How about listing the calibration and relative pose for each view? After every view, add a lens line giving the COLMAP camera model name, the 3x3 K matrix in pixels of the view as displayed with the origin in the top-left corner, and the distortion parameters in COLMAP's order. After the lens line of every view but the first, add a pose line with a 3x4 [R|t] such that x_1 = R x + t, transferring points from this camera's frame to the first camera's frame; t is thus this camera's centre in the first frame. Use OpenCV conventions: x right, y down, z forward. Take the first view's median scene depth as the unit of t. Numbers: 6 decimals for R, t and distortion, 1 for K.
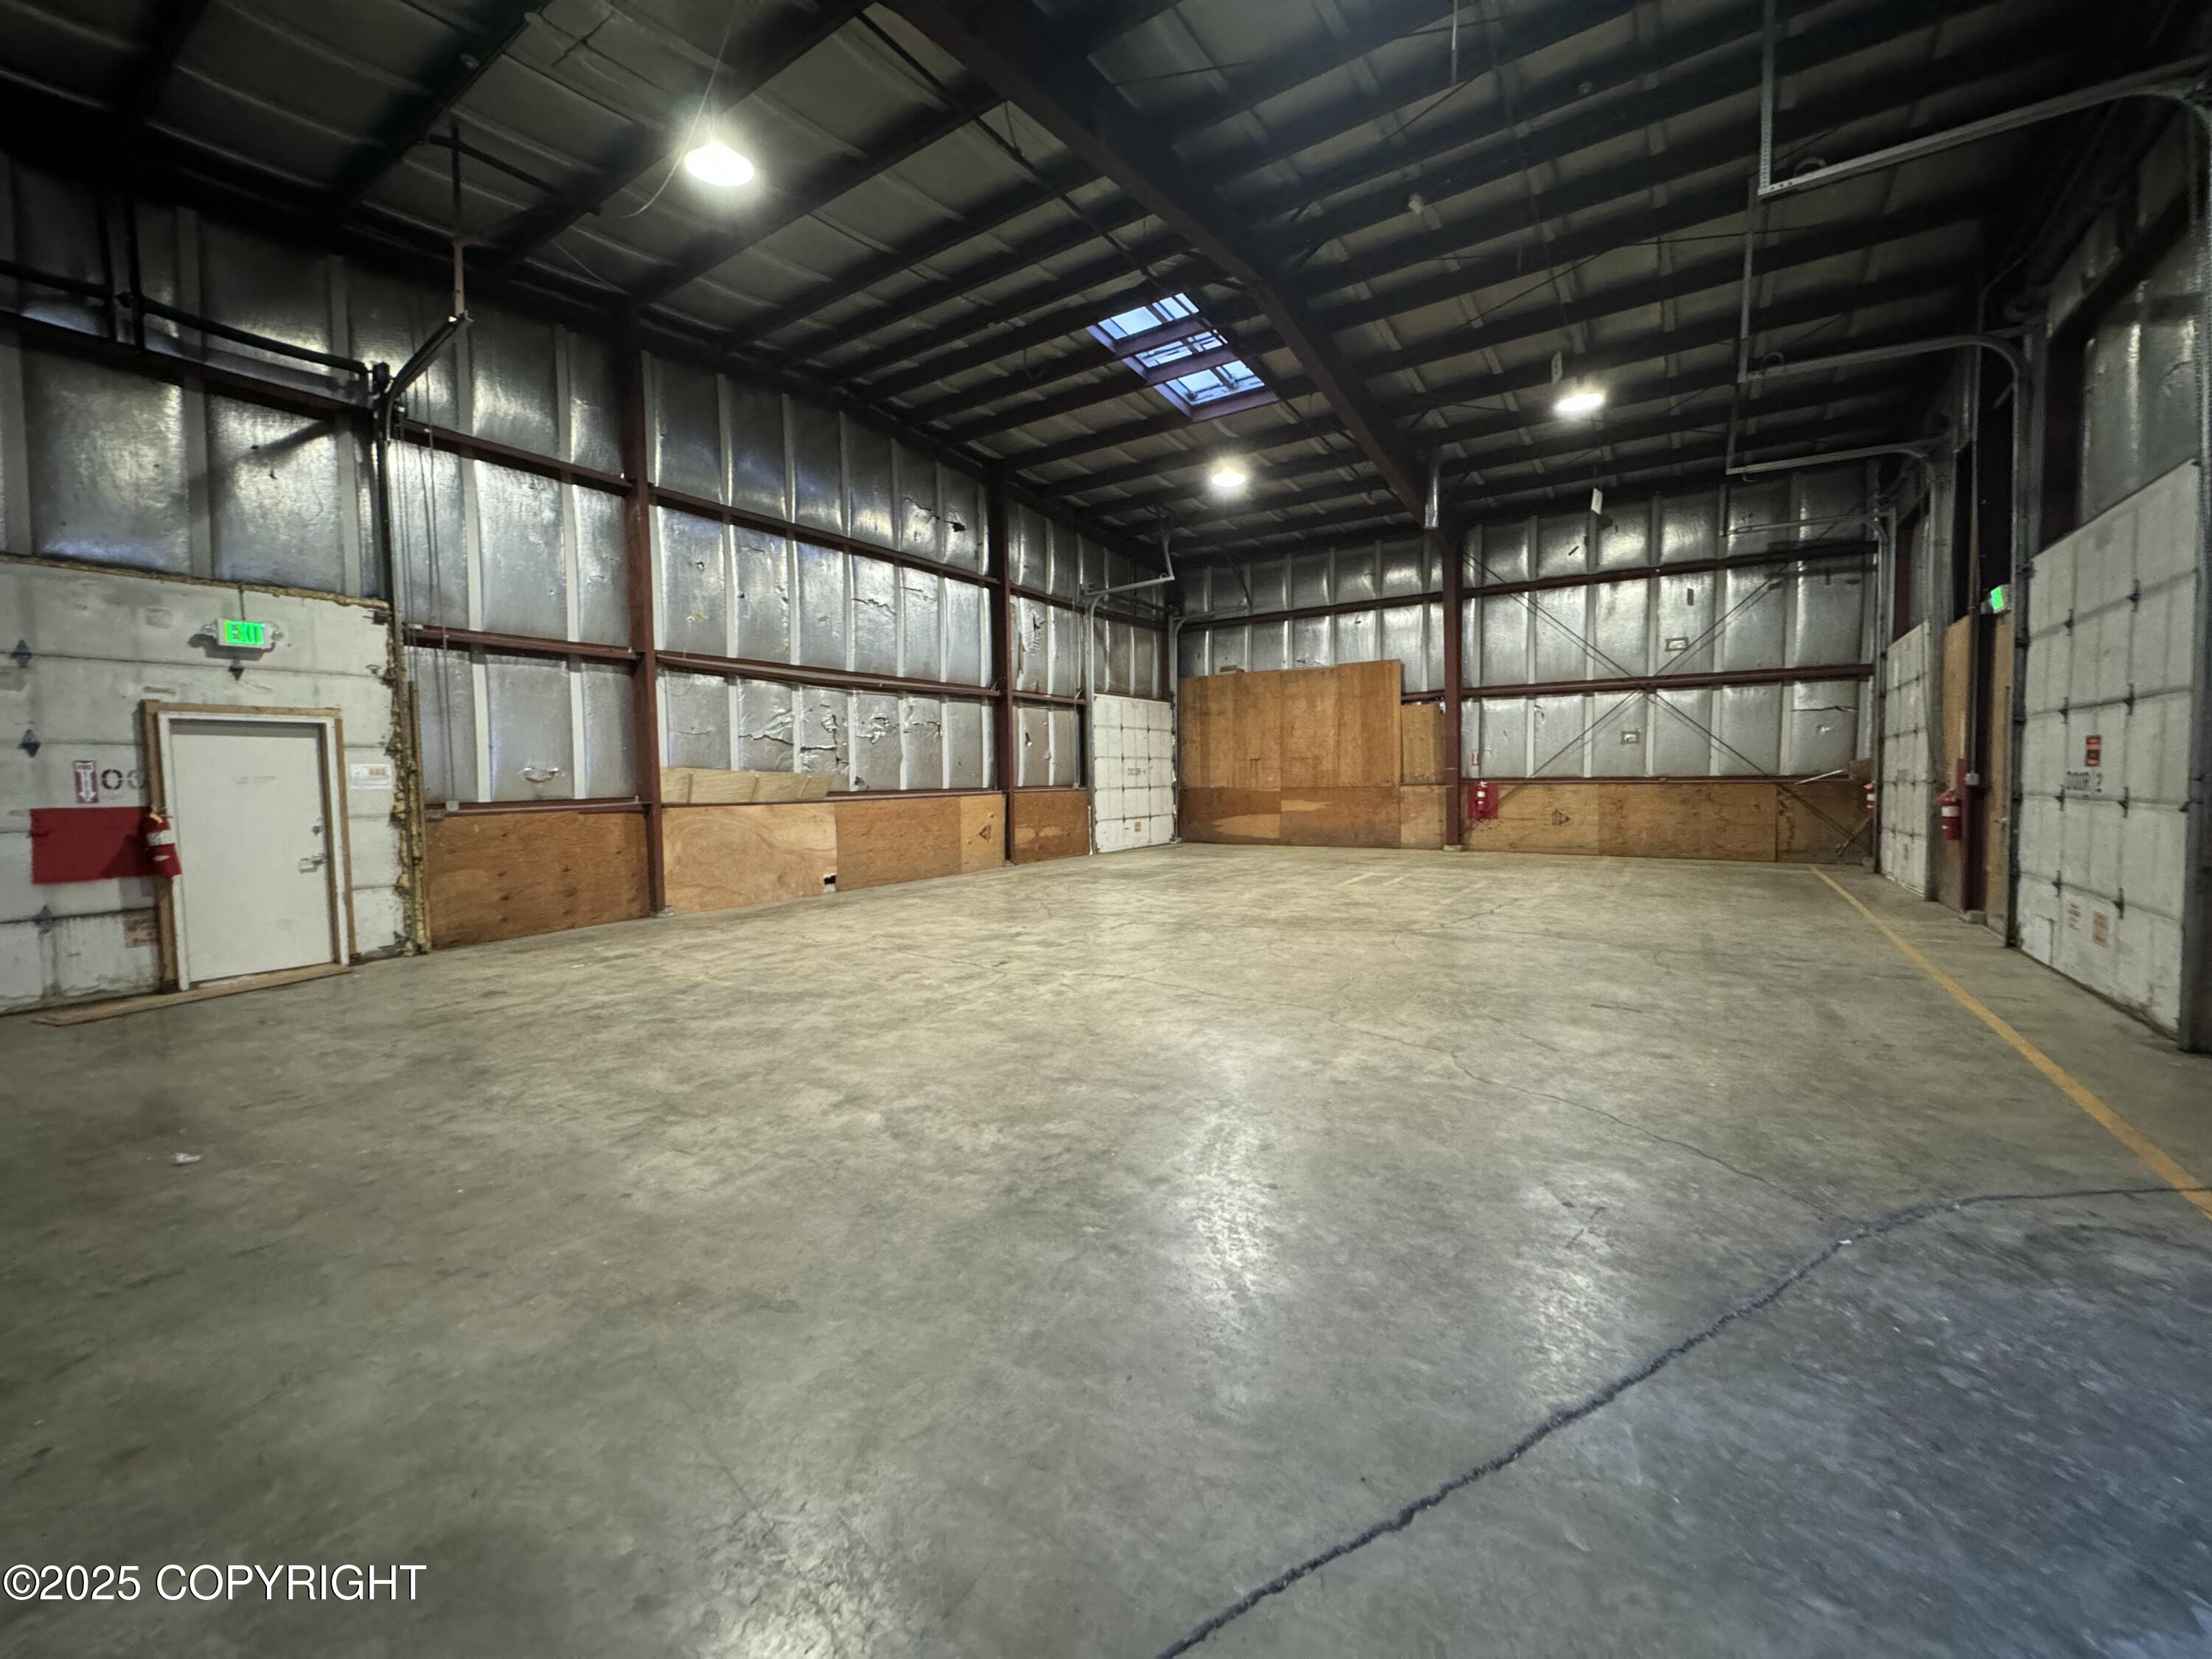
lens RADIAL K [[897.2, 0, 1106.0], [0, 897.2, 829.5], [0, 0, 1]] dist [-0.003738, -0.000249]
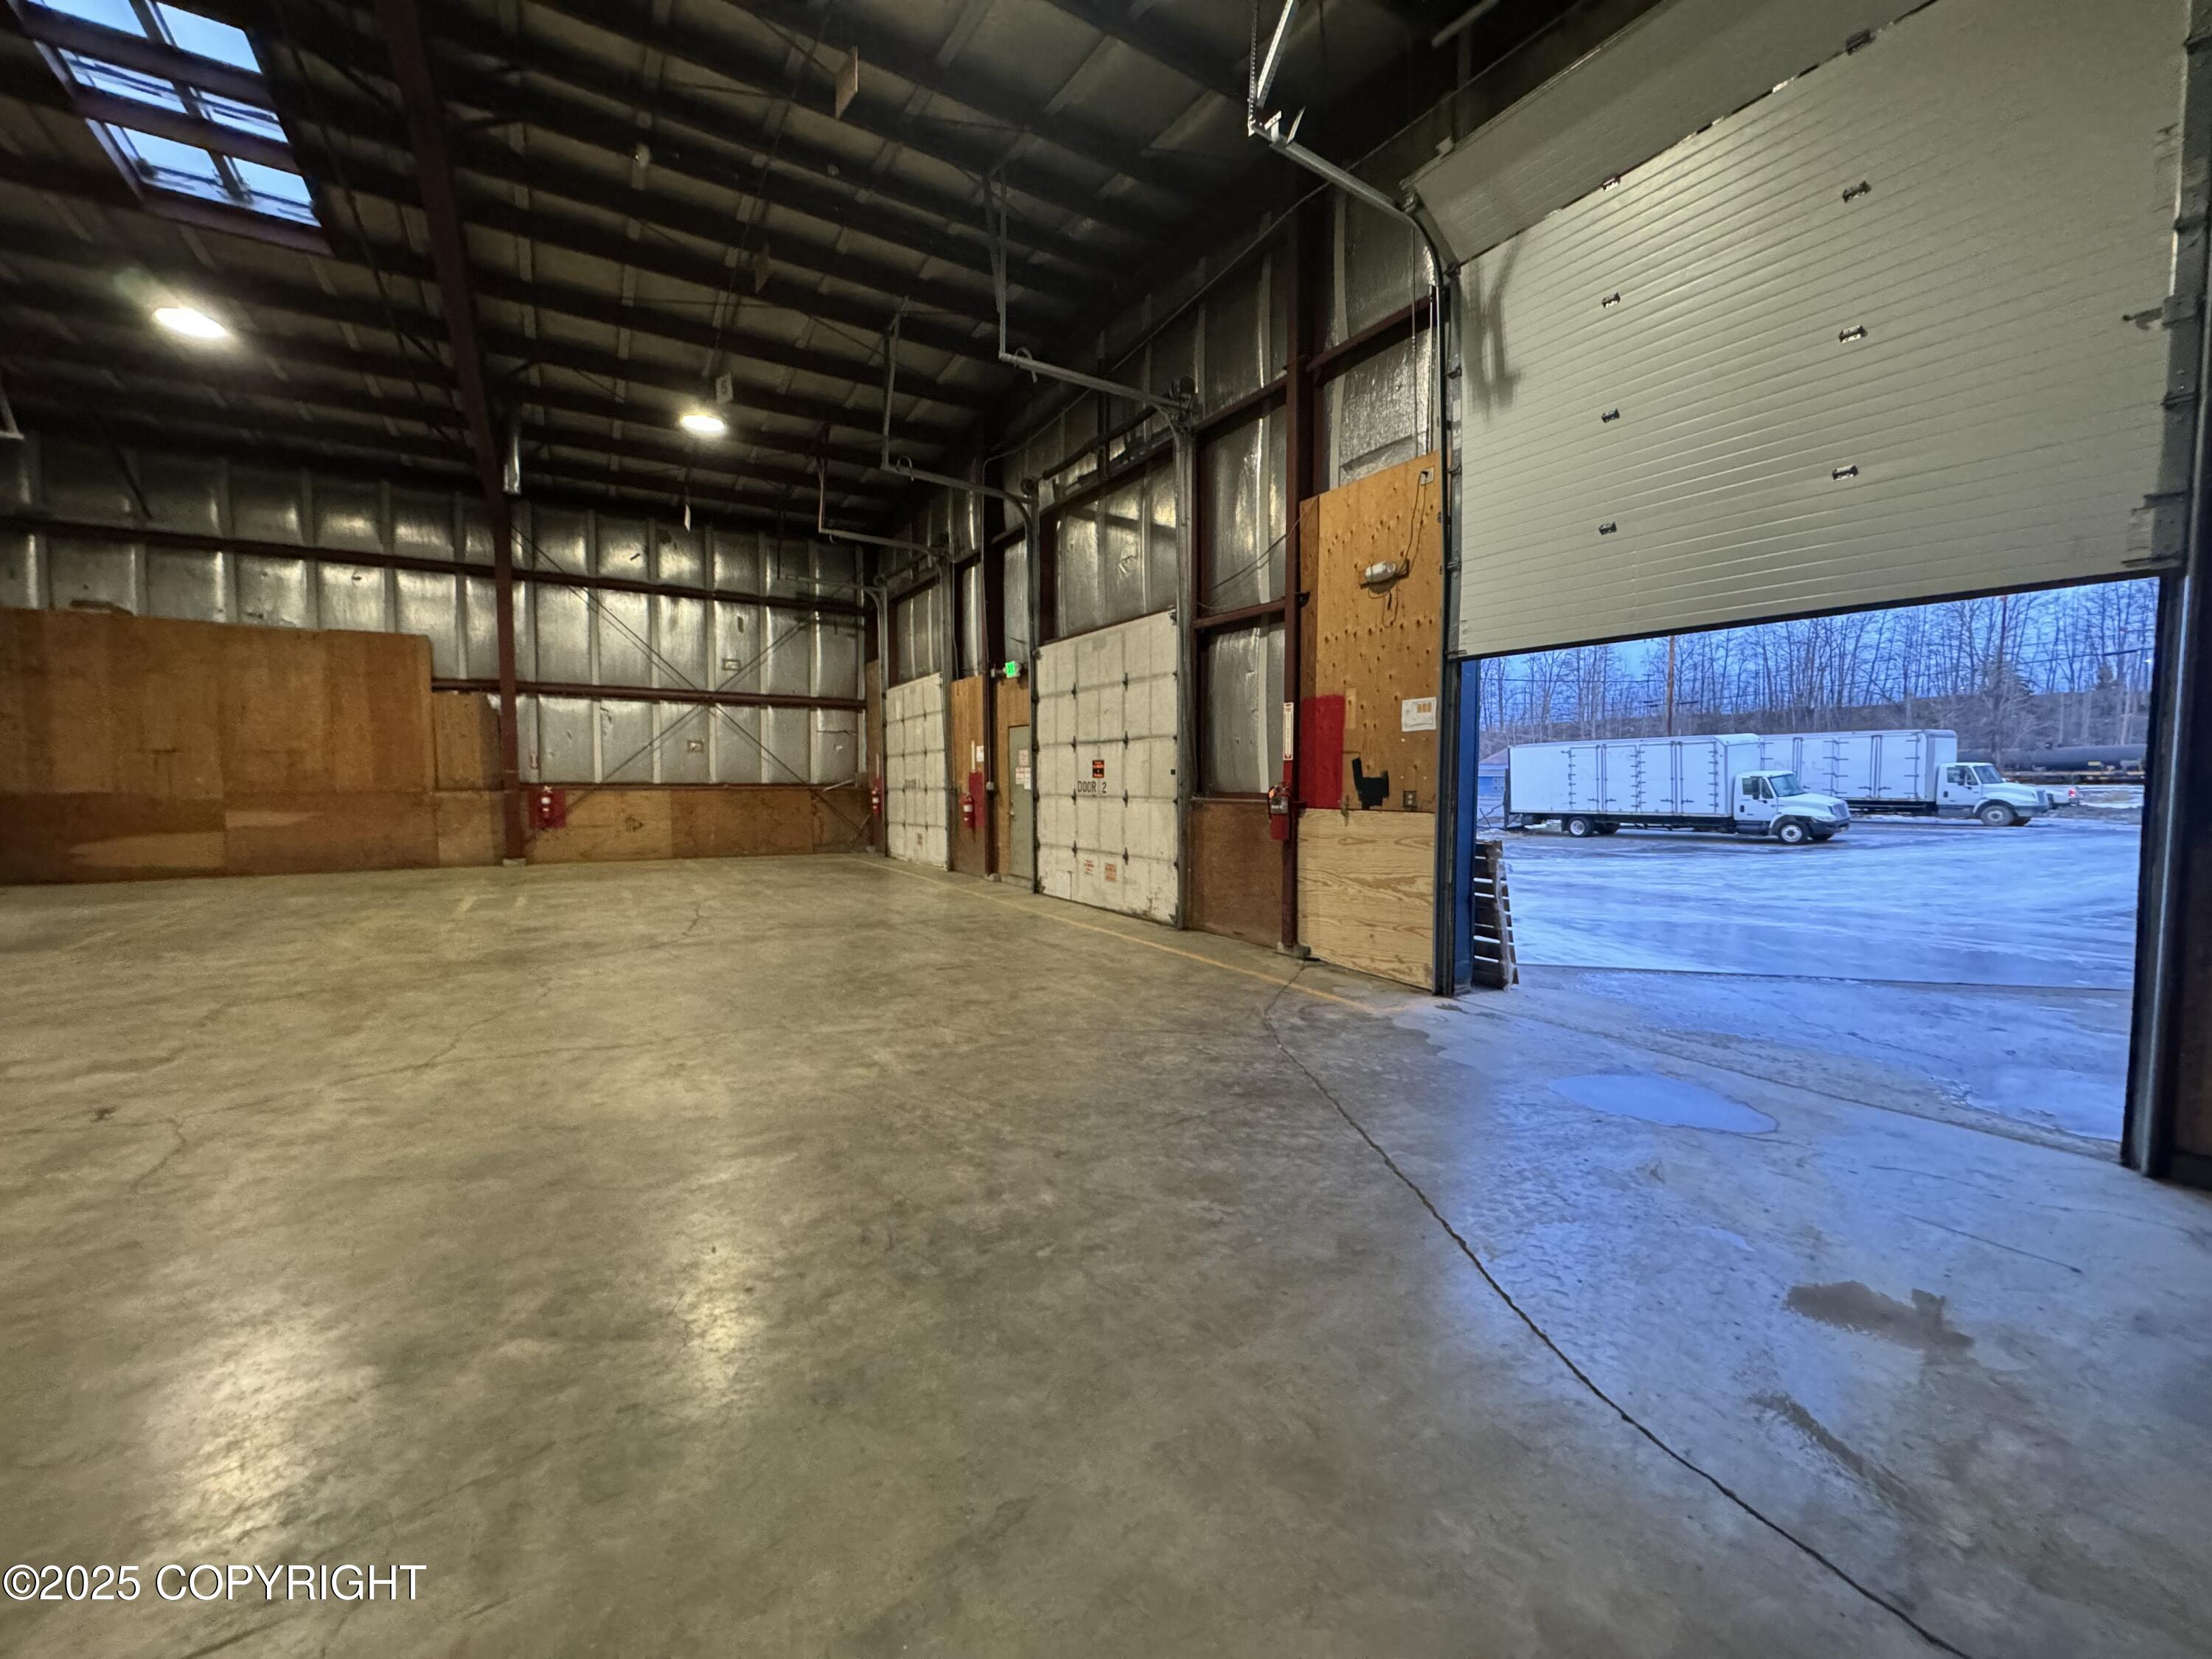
lens RADIAL K [[890.0, 0, 1106.0], [0, 890.0, 829.5], [0, 0, 1]] dist [-0.001070, -0.000106]
pose [[0.407062, -0.034571, 0.912746, -0.216216], [0.044703, 0.998840, 0.017896, -0.001112], [-0.912306, 0.033518, 0.408135, 0.146196]]
